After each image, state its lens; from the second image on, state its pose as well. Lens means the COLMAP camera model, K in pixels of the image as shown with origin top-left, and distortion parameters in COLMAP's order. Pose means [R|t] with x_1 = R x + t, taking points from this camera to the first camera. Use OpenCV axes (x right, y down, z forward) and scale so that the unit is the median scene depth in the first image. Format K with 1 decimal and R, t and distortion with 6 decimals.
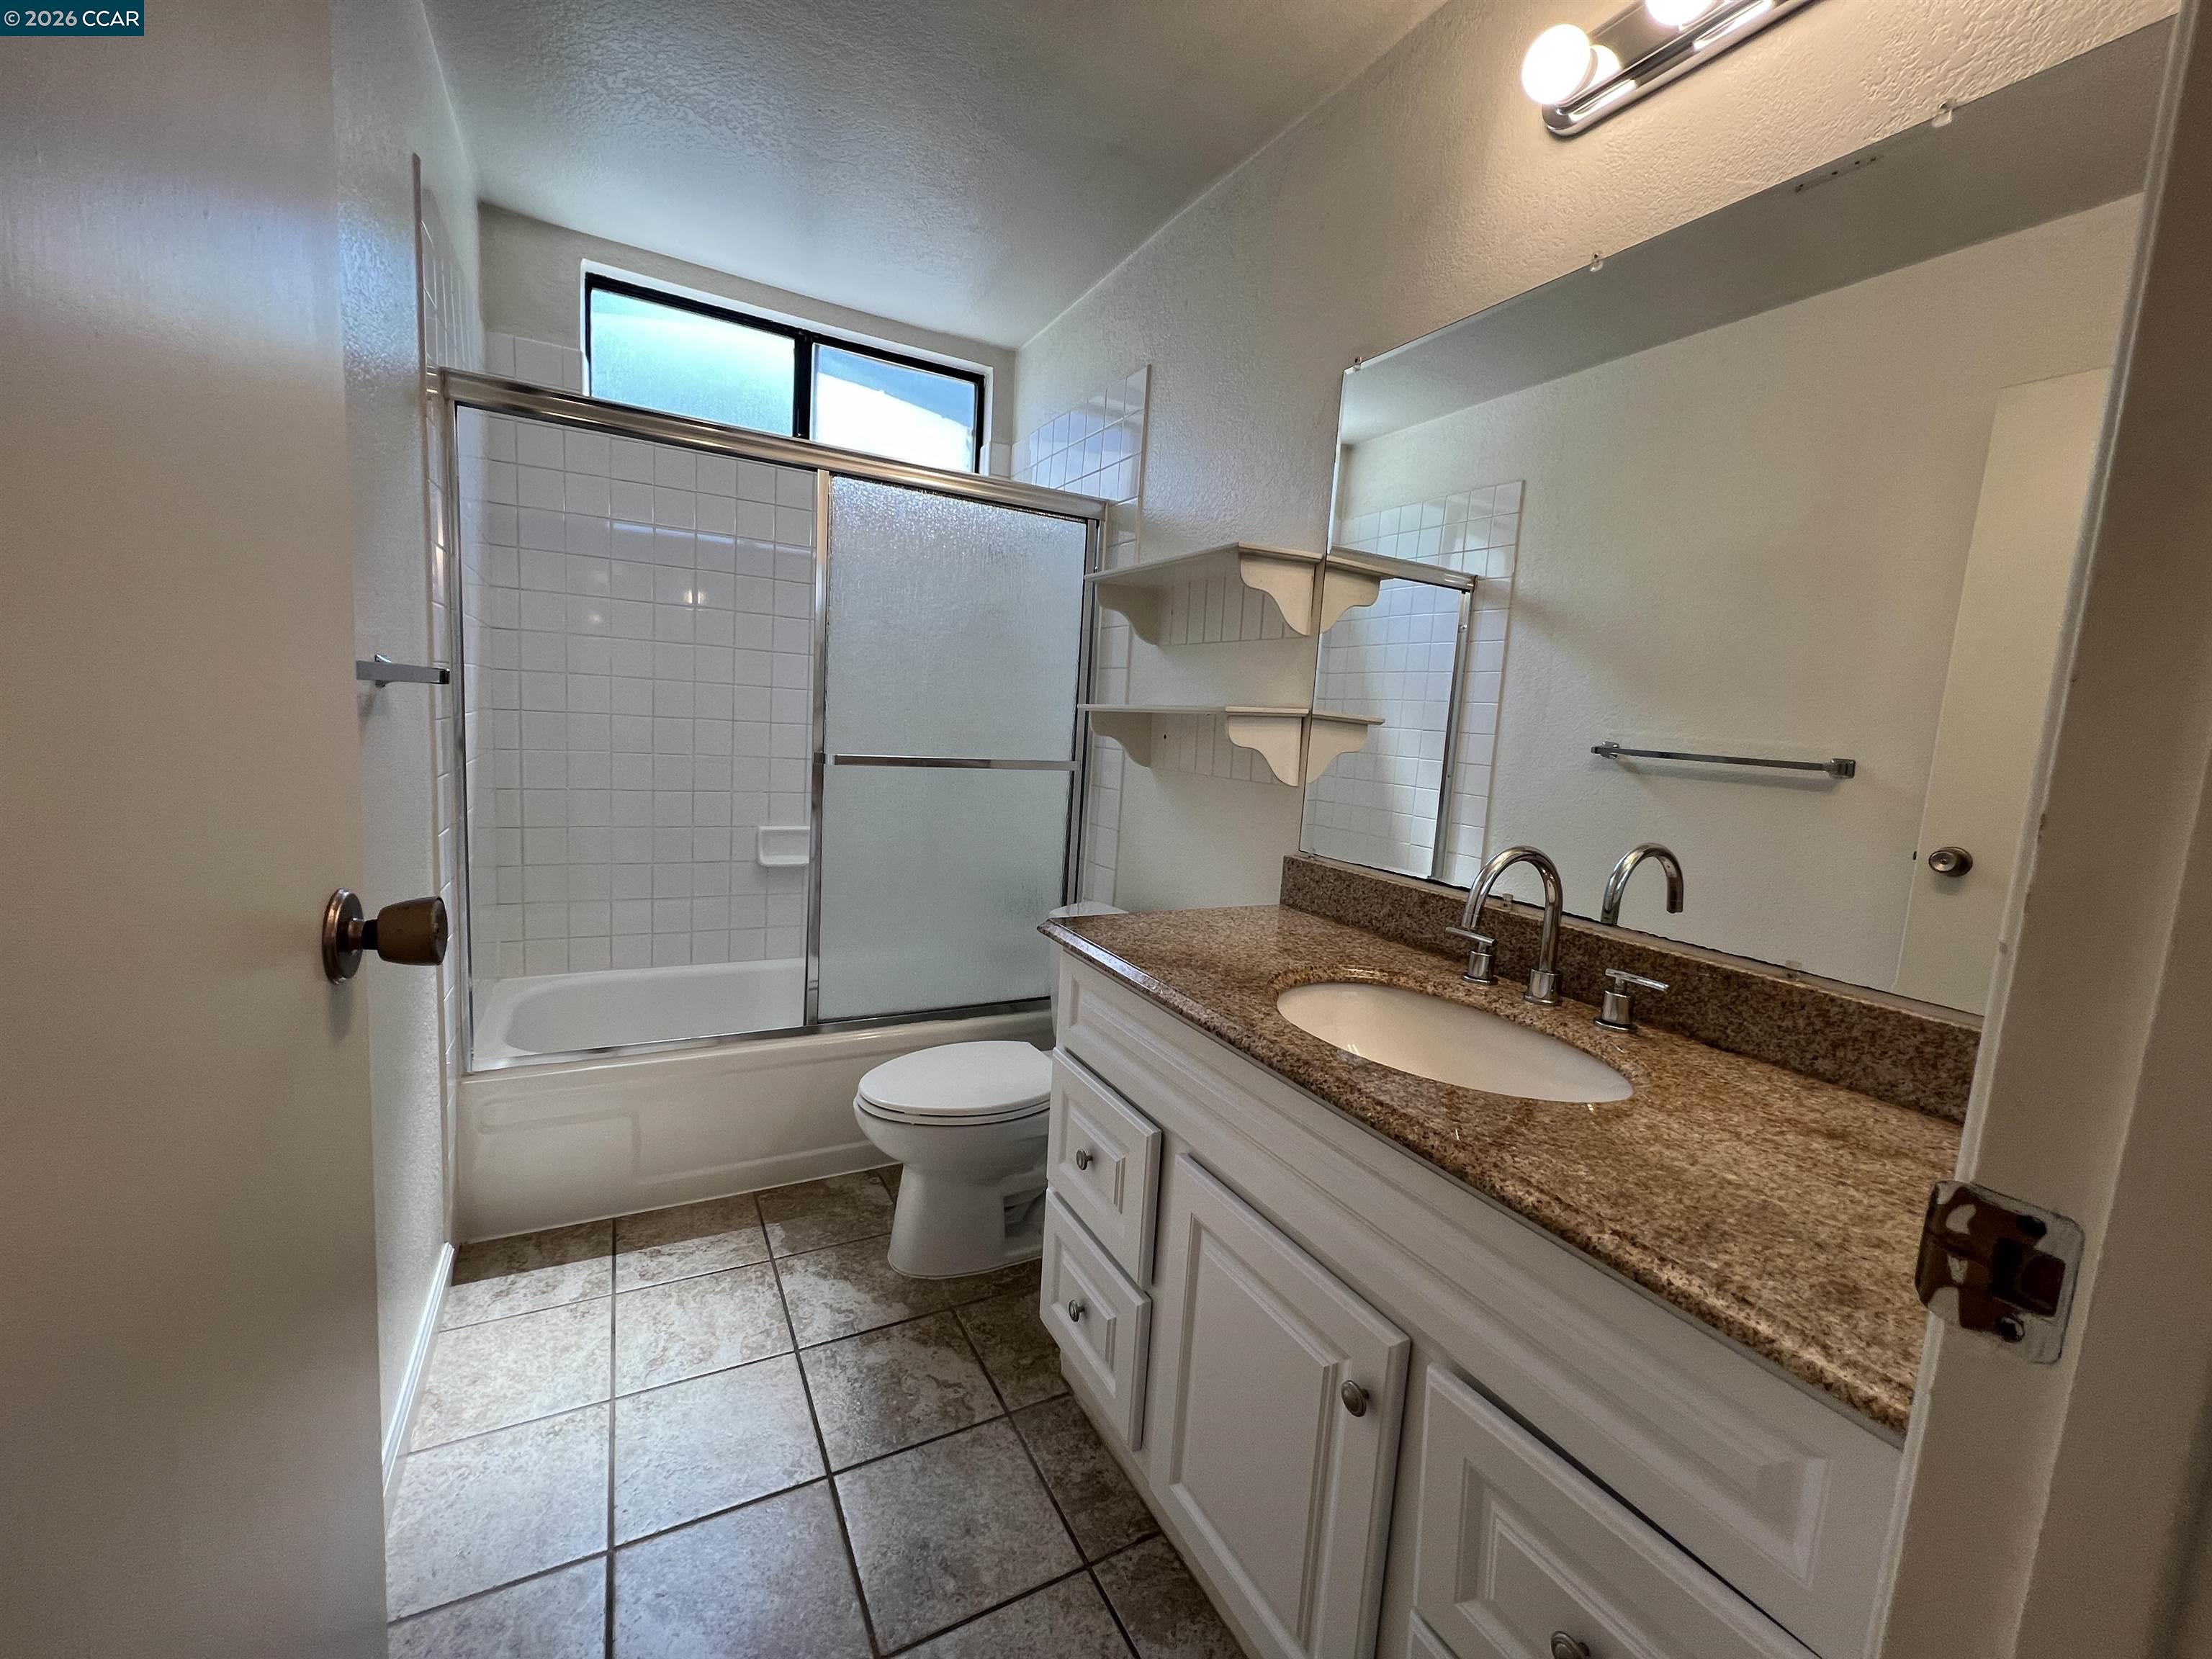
lens RADIAL K [[884.0, 0, 1098.2], [0, 884.0, 828.8], [0, 0, 1]] dist [-0.000032, 0.000469]
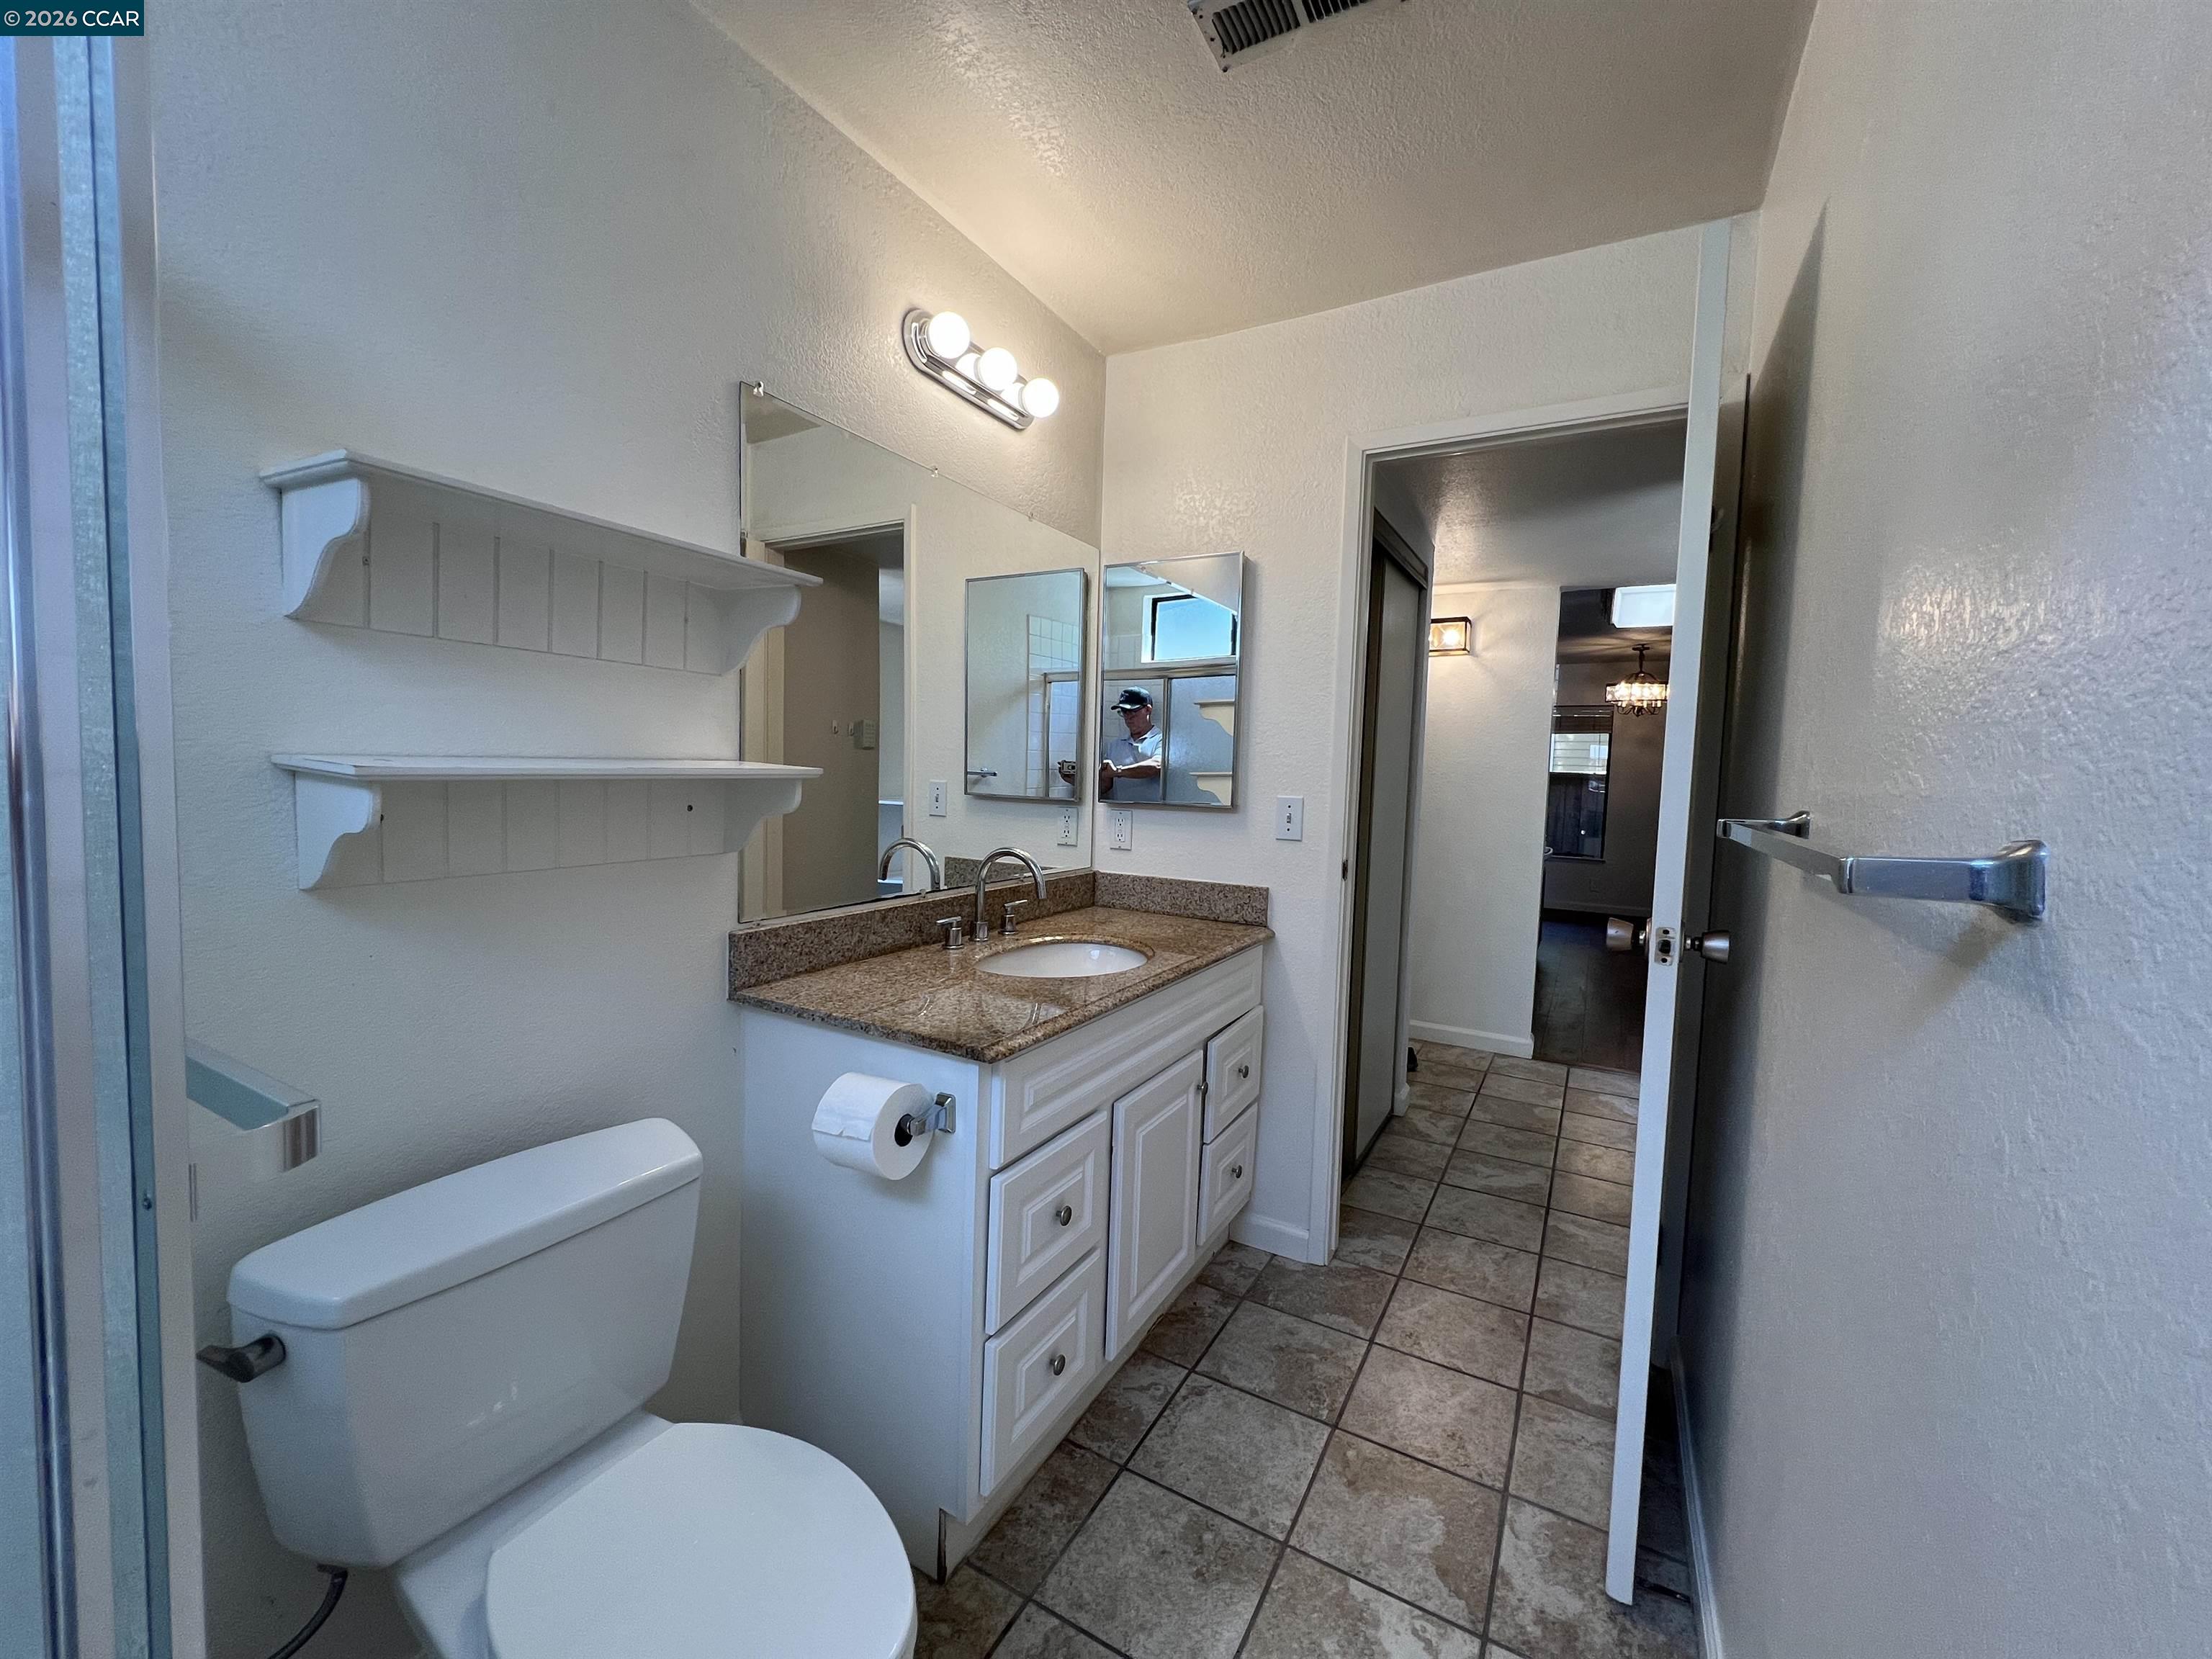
lens RADIAL K [[887.6, 0, 1101.2], [0, 887.6, 820.6], [0, 0, 1]] dist [0.002202, 0.000194]
pose [[-0.528639, -0.129785, 0.838866, -0.726108], [0.039935, 0.983345, 0.177305, -0.229749], [-0.847907, 0.127230, -0.514652, 1.210757]]
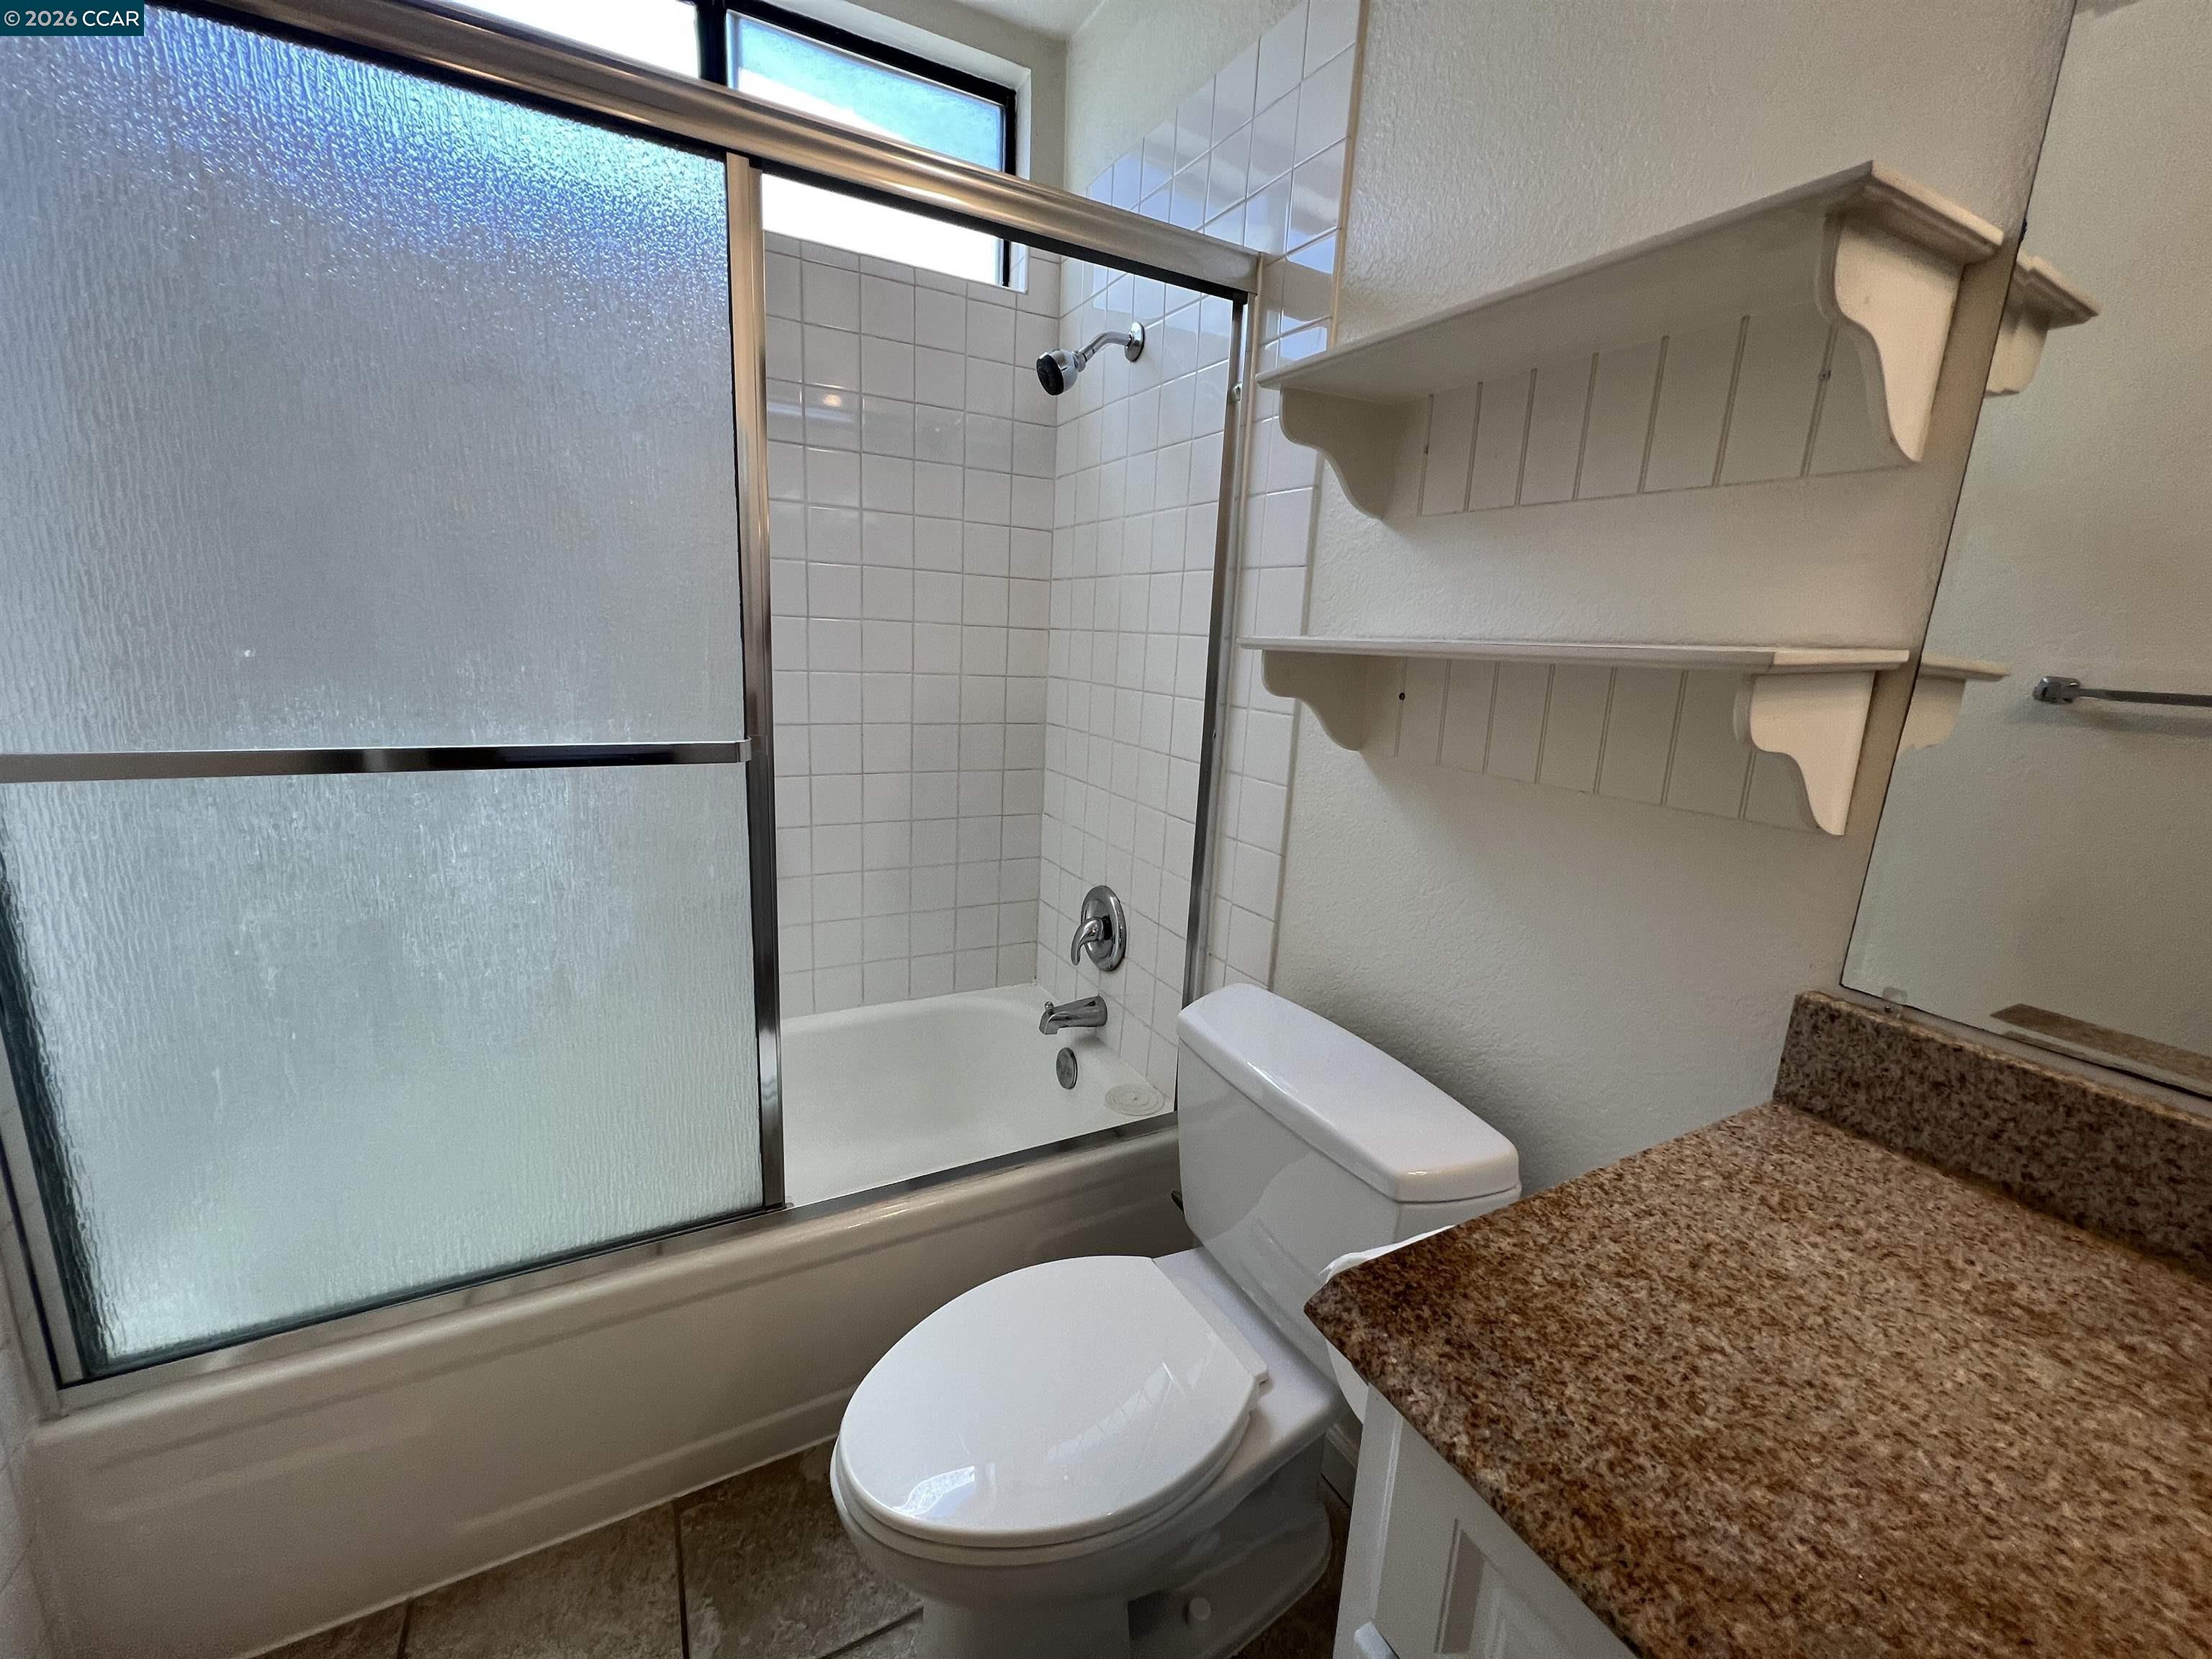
lens RADIAL K [[884.0, 0, 1106.0], [0, 884.0, 821.5], [0, 0, 1]] dist [-0.000032, 0.000469]
pose [[0.999838, -0.017462, -0.004301, -0.128714], [0.017767, 0.996151, 0.085830, -0.102259], [0.002785, -0.085892, 0.996301, 0.611929]]
